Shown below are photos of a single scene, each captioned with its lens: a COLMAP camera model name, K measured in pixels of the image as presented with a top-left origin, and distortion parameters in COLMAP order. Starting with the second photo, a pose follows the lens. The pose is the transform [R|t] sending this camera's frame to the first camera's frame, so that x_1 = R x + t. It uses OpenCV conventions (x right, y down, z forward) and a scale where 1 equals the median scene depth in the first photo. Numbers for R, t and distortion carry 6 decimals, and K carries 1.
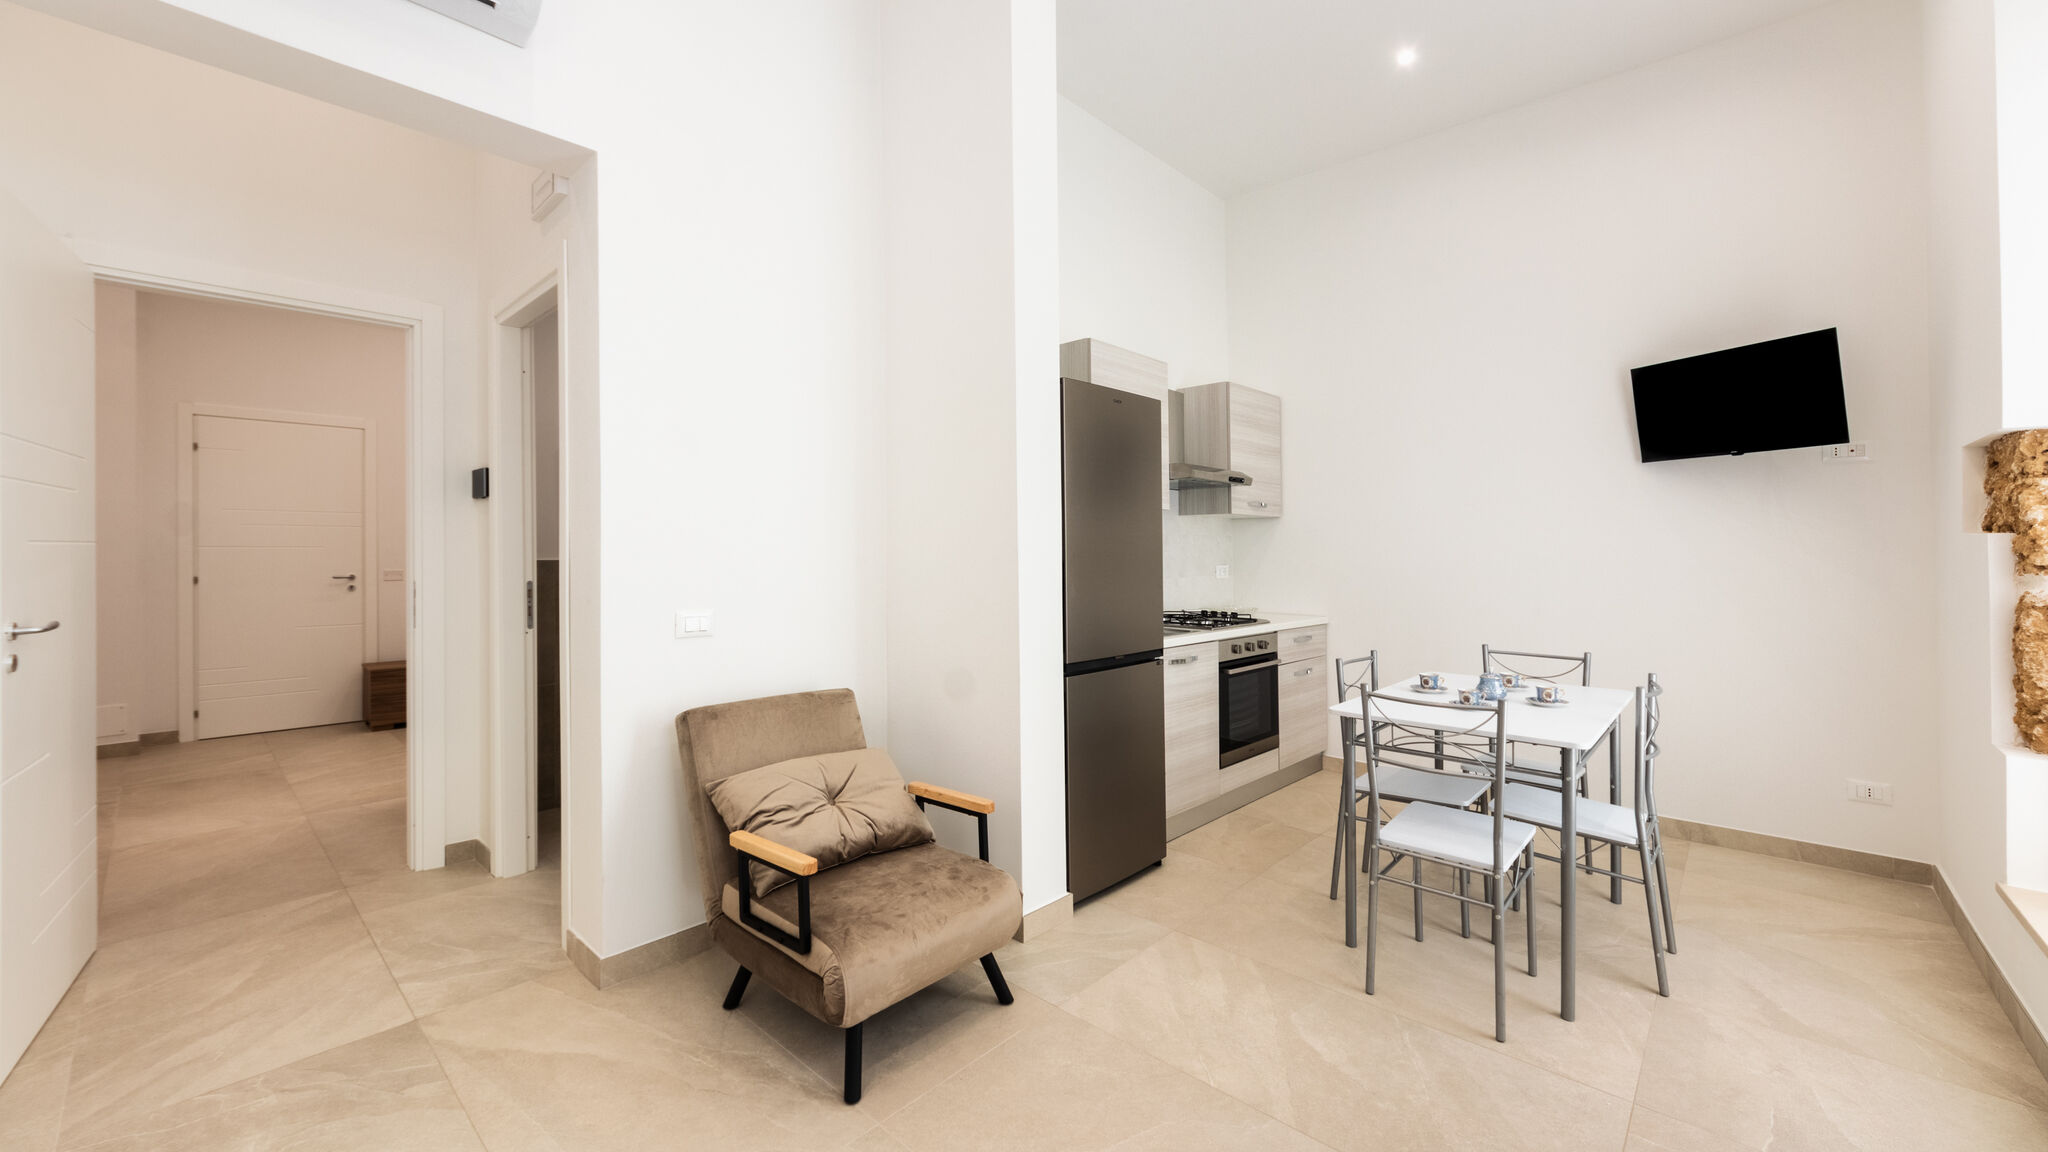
lens RADIAL K [[798.4, 0, 995.3], [0, 798.4, 535.0], [0, 0, 1]] dist [-0.018238, 0.000182]
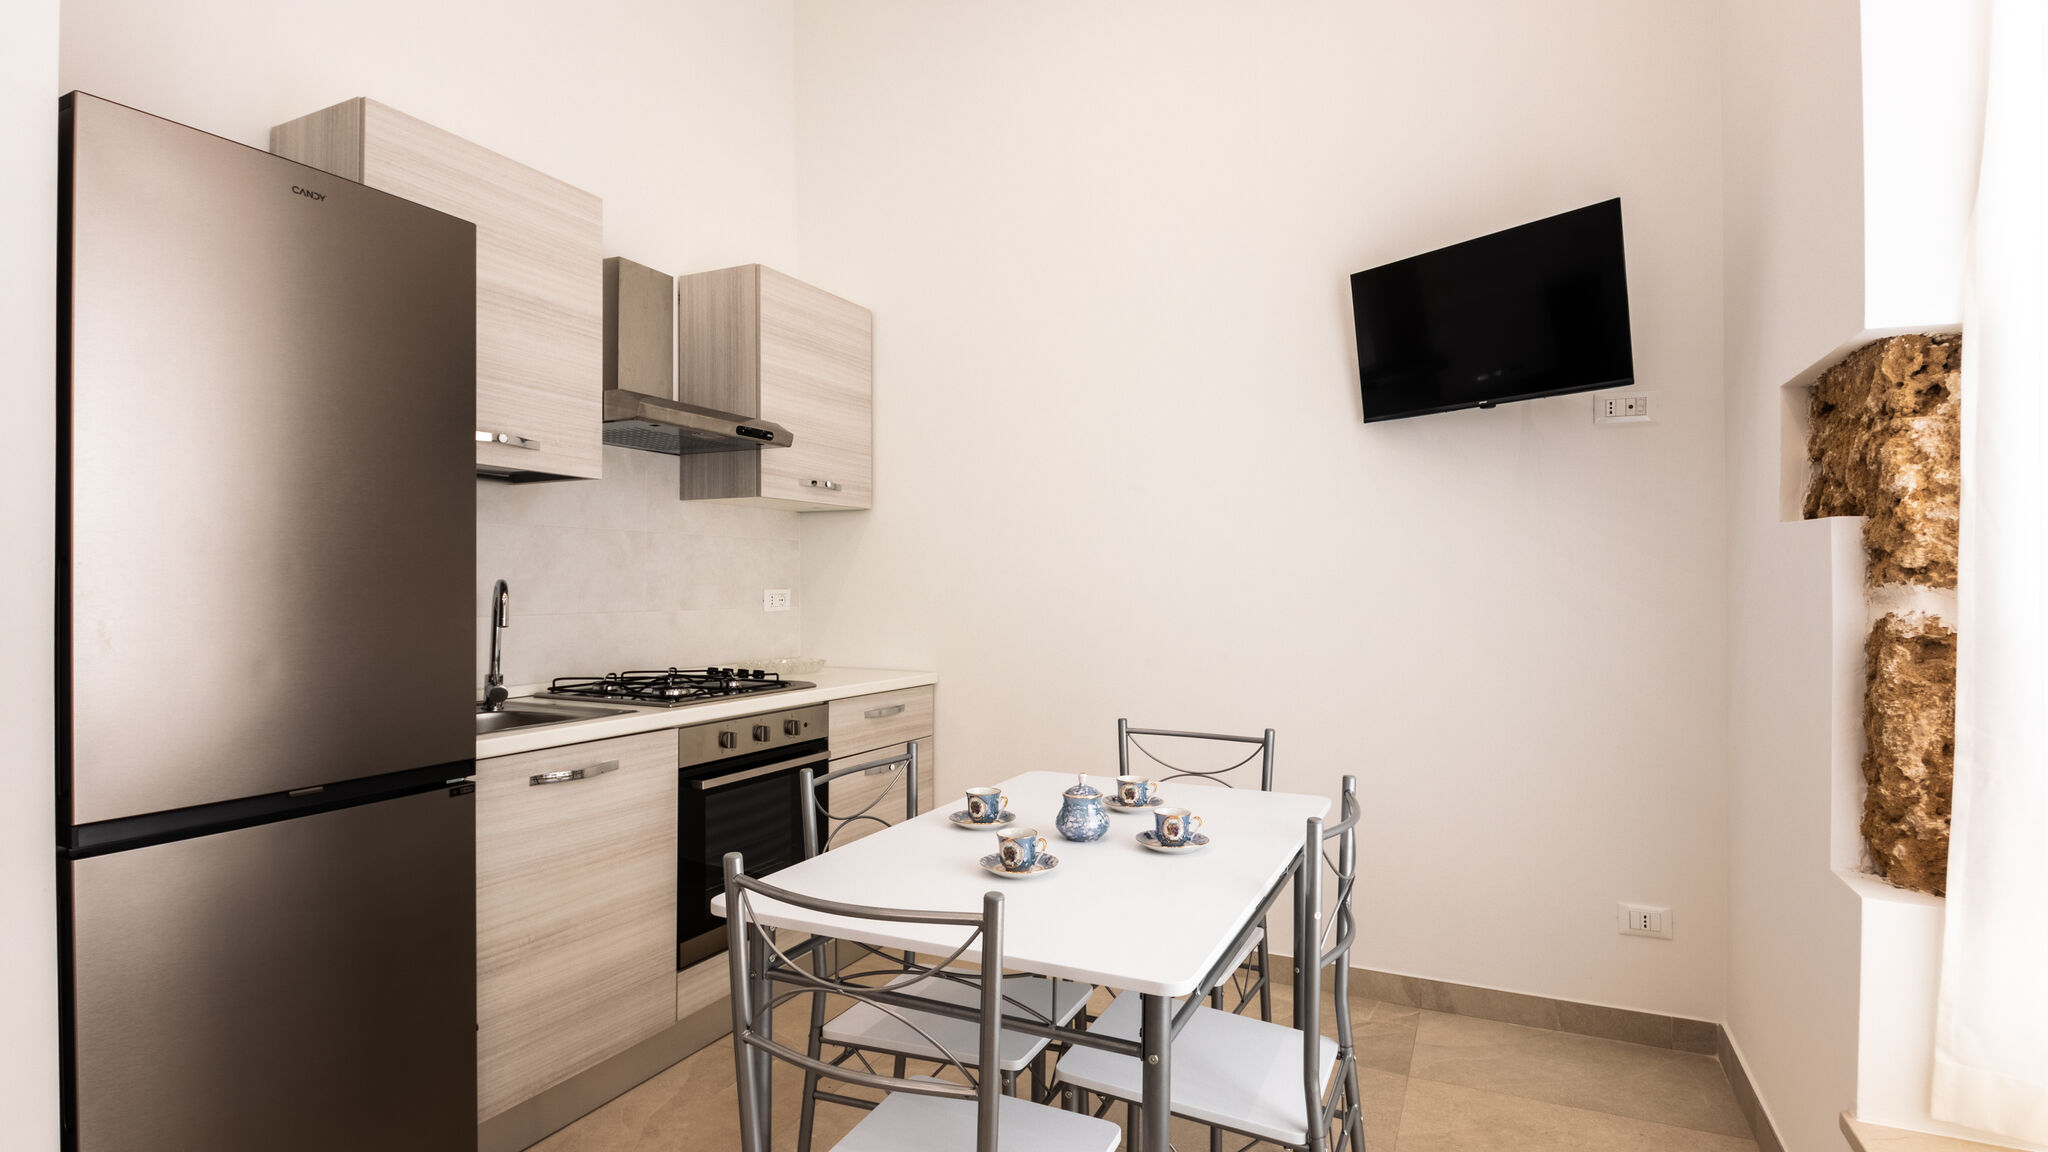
lens RADIAL K [[1025.4, 0, 1023.1], [0, 1025.4, 581.7], [0, 0, 1]] dist [0.002780, -0.024446]
pose [[0.945490, -0.001184, 0.325648, 0.338145], [-0.005046, 0.999820, 0.018287, 0.027994], [-0.325611, -0.018933, 0.945314, 0.354655]]
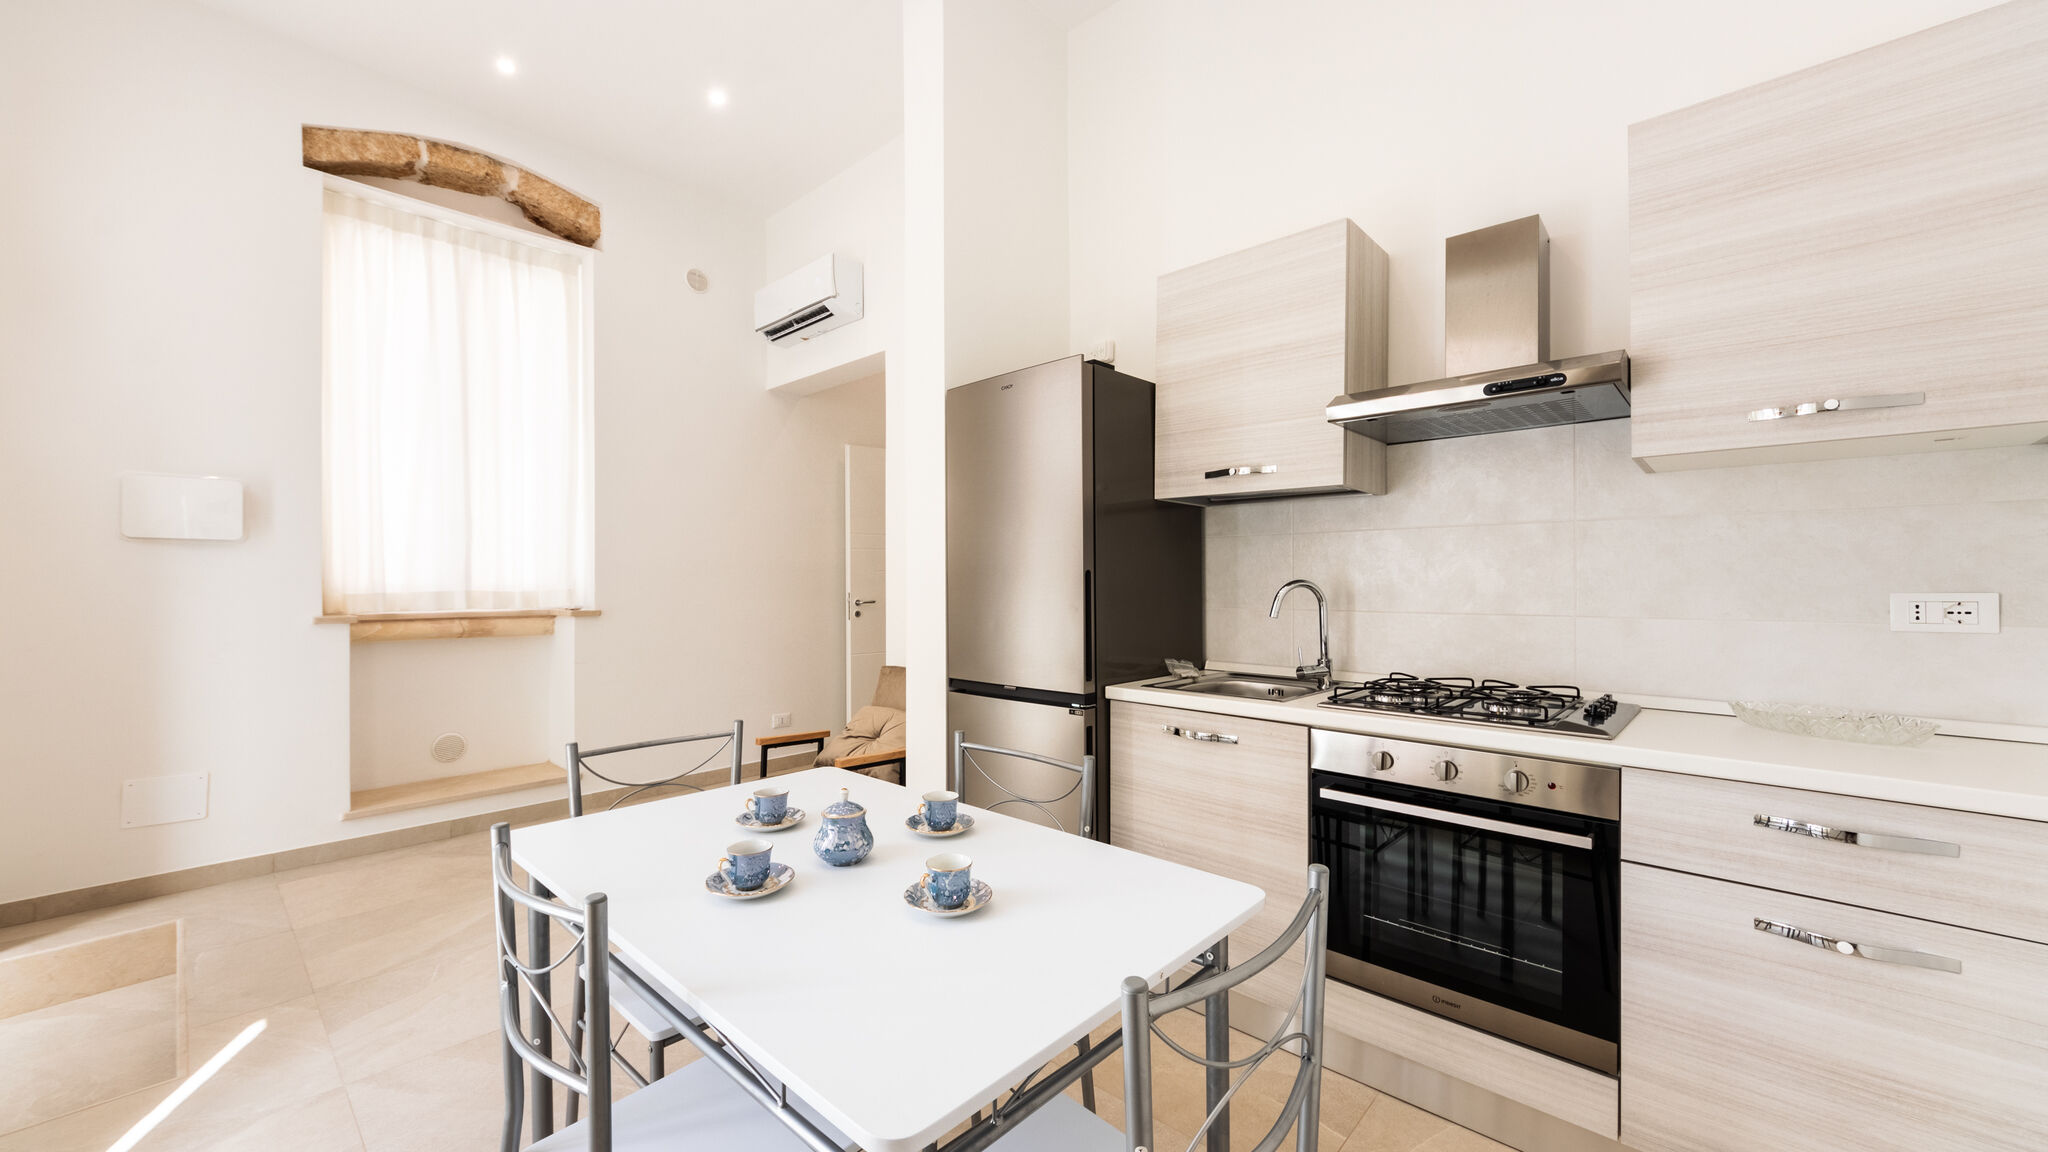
lens RADIAL K [[782.8, 0, 1021.4], [0, 782.8, 585.5], [0, 0, 1]] dist [-0.000302, 0.000229]
pose [[0.021540, 0.007224, -0.999742, 0.974866], [0.022654, 0.999714, 0.007712, 0.038030], [0.999511, -0.022814, 0.021370, 0.985366]]
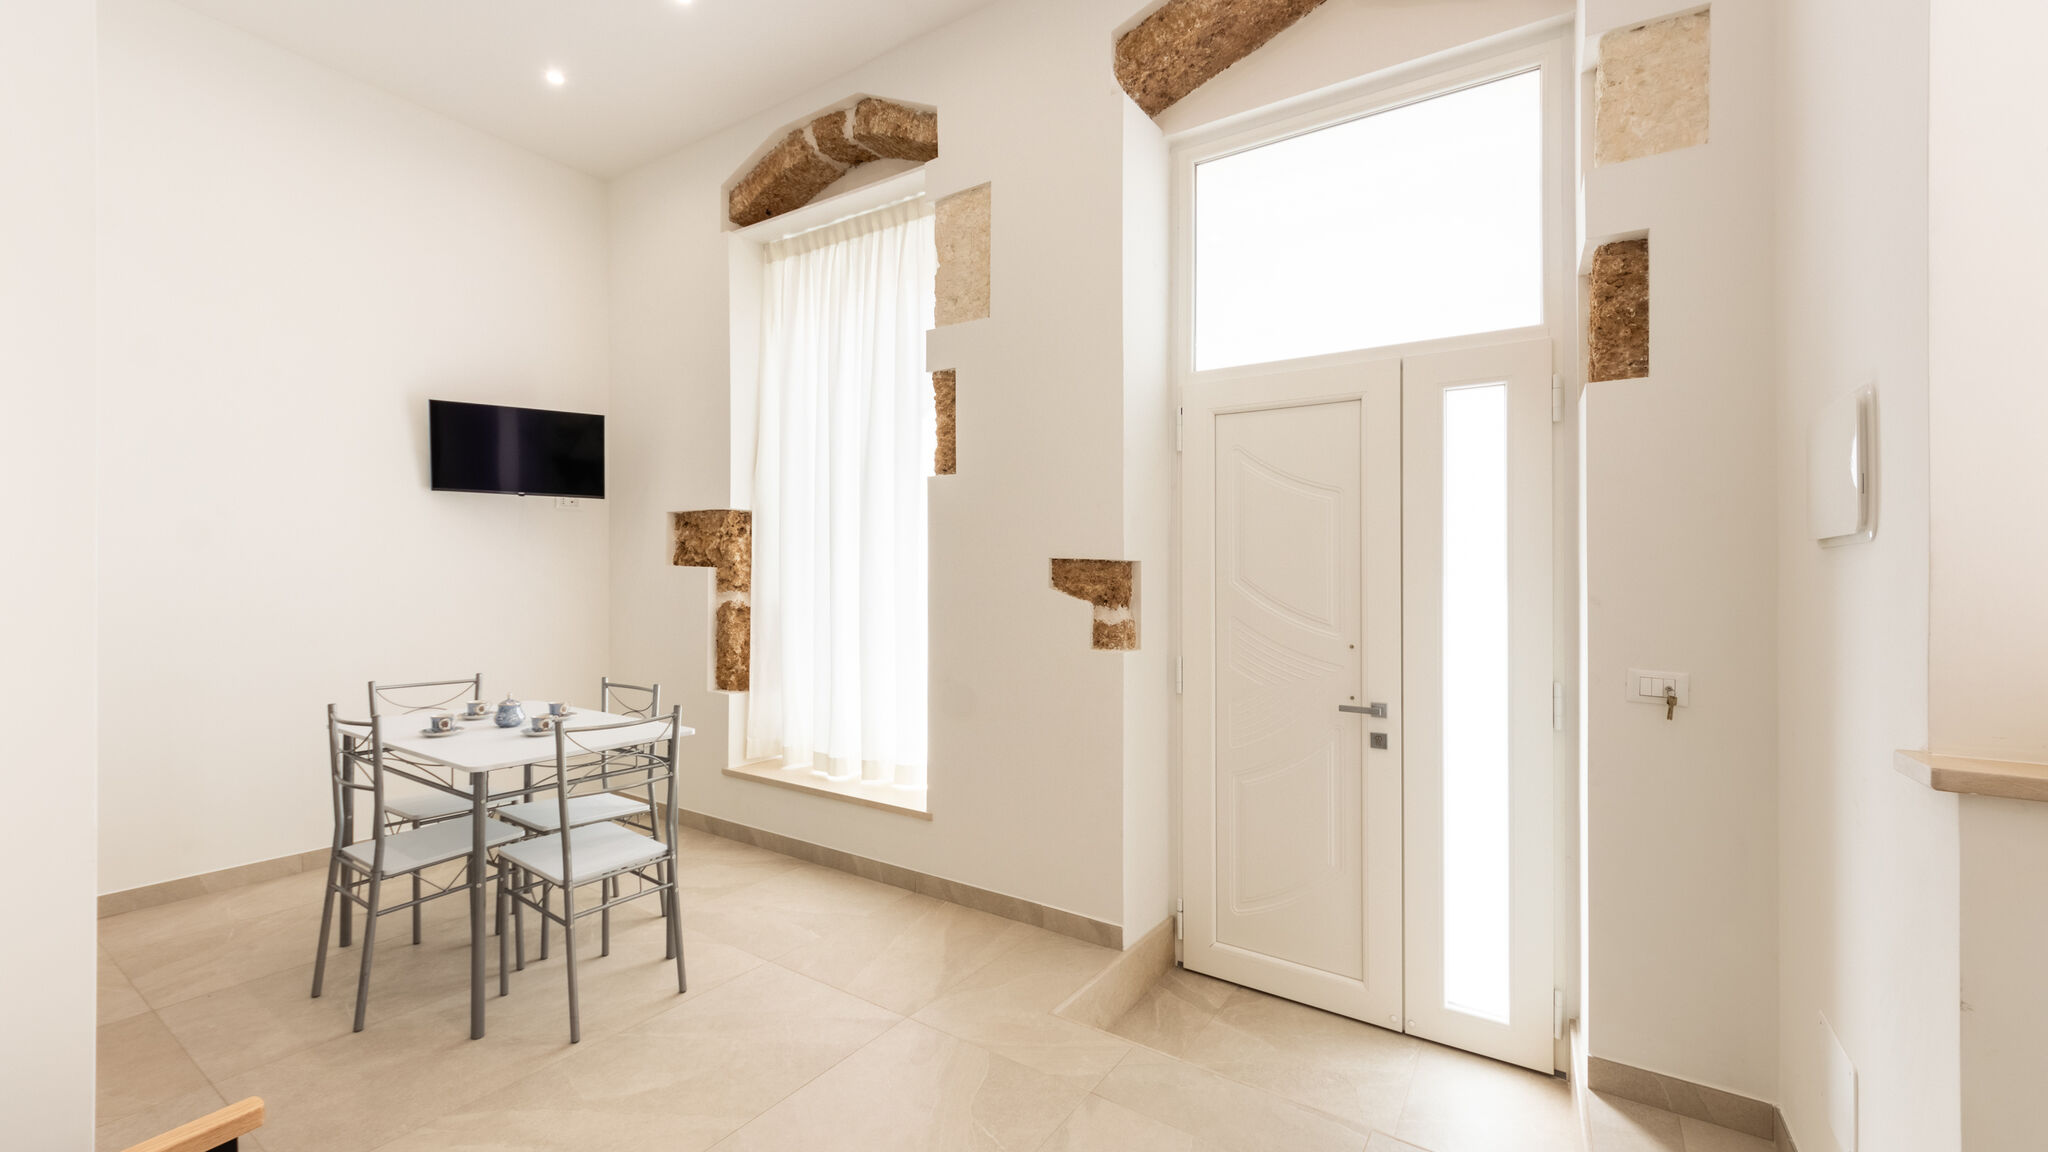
lens RADIAL K [[826.4, 0, 994.6], [0, 826.4, 567.2], [0, 0, 1]] dist [0.027401, -0.000082]
pose [[-0.151758, 0.005075, 0.988405, -0.463230], [-0.029286, 0.999525, -0.009629, -0.002475], [-0.987984, -0.030408, -0.151537, 0.500058]]
